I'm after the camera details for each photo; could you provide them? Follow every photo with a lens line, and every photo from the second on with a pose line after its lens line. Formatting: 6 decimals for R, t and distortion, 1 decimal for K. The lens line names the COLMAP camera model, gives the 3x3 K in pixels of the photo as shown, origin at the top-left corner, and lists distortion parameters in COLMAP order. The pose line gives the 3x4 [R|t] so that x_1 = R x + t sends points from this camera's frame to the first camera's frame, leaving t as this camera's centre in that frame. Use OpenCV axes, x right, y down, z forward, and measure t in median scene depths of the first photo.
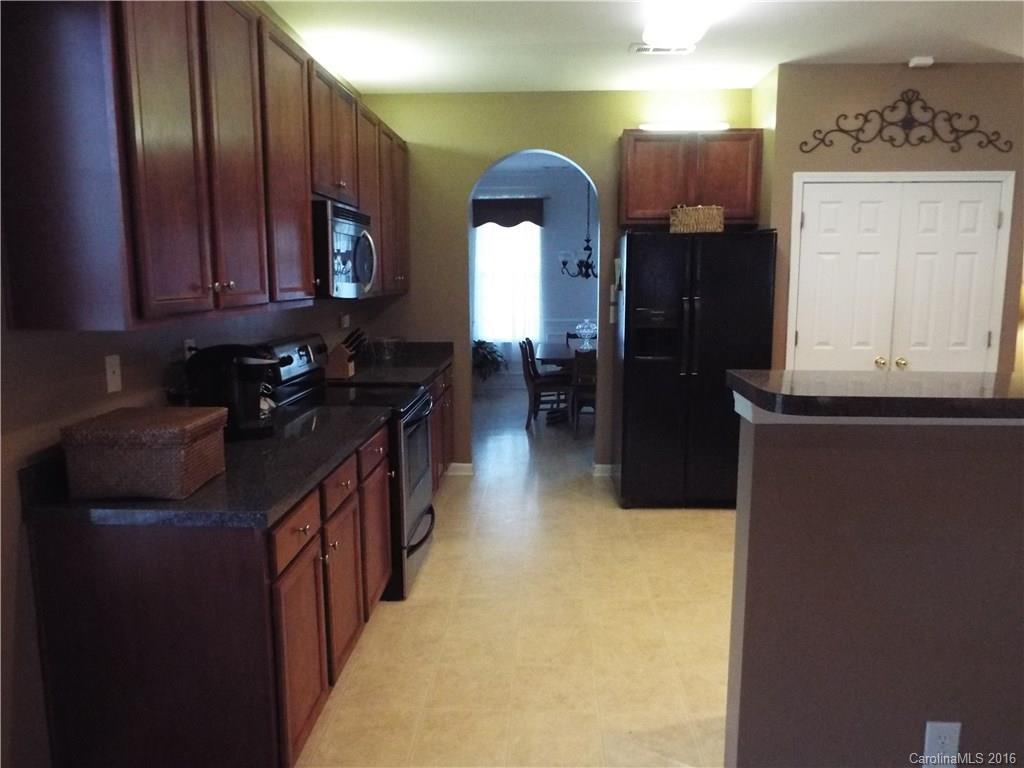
lens RADIAL K [[730.5, 0, 510.1], [0, 730.5, 381.1], [0, 0, 1]] dist [-0.012715, 0.006894]
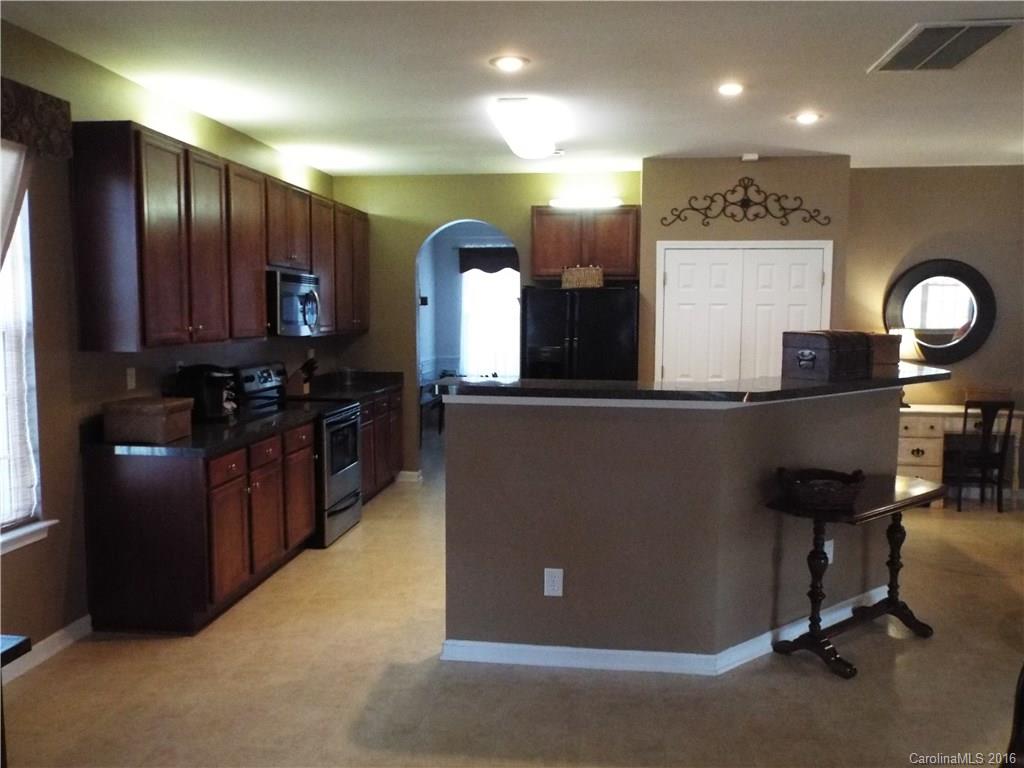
lens RADIAL K [[824.0, 0, 513.9], [0, 824.0, 386.0], [0, 0, 1]] dist [0.004883, 0.001421]
pose [[0.996828, 0.014768, -0.078200, 0.261499], [-0.018911, 0.998442, -0.052505, 0.047403], [0.077302, 0.053817, 0.995554, -0.446829]]
